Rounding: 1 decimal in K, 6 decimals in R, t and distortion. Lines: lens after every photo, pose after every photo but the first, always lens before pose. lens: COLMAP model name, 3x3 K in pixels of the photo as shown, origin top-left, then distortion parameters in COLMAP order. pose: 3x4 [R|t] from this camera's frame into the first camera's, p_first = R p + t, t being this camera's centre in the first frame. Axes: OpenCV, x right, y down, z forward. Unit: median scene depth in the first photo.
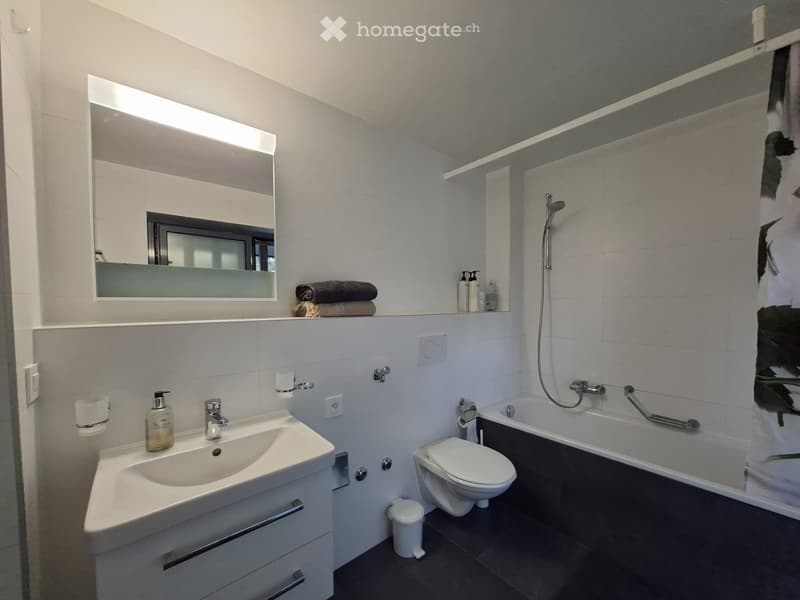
lens RADIAL K [[318.4, 0, 406.1], [0, 318.4, 313.4], [0, 0, 1]] dist [-0.000470, -0.000059]
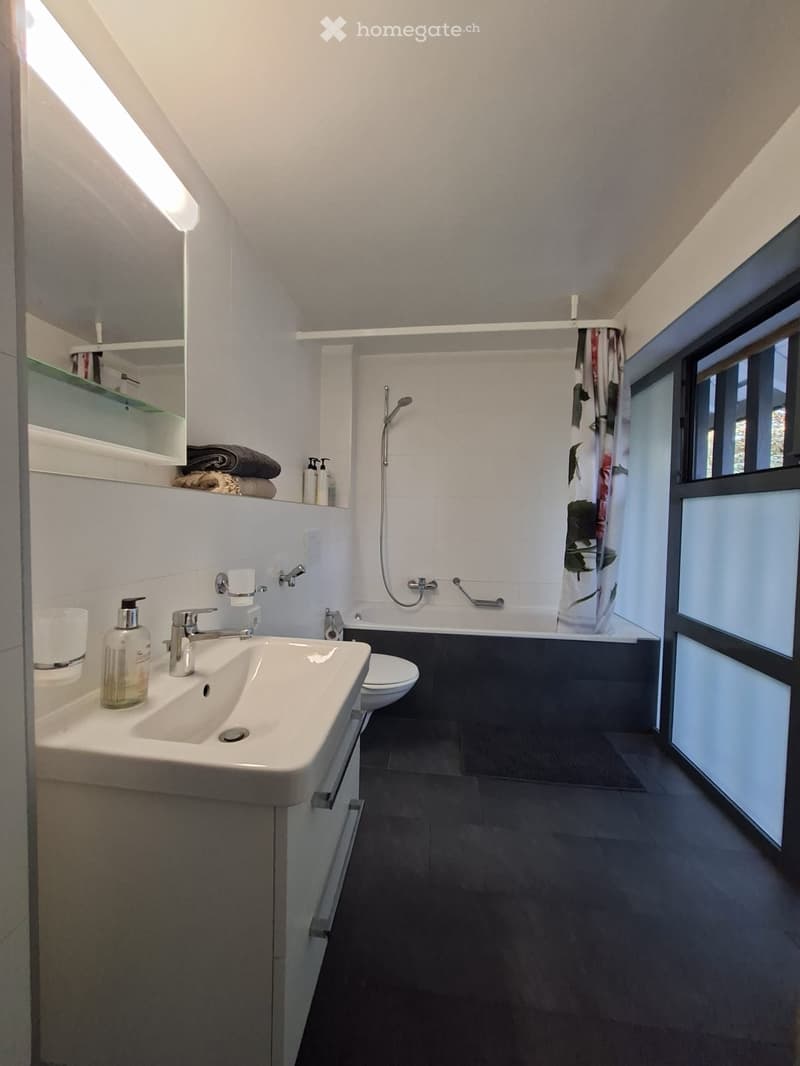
lens RADIAL K [[424.3, 0, 383.5], [0, 424.3, 535.9], [0, 0, 1]] dist [-0.000470, -0.000059]
pose [[0.740734, -0.009659, 0.671729, -0.794243], [0.002571, 0.999930, 0.011543, 0.108604], [-0.671794, -0.006823, 0.740707, 0.128876]]
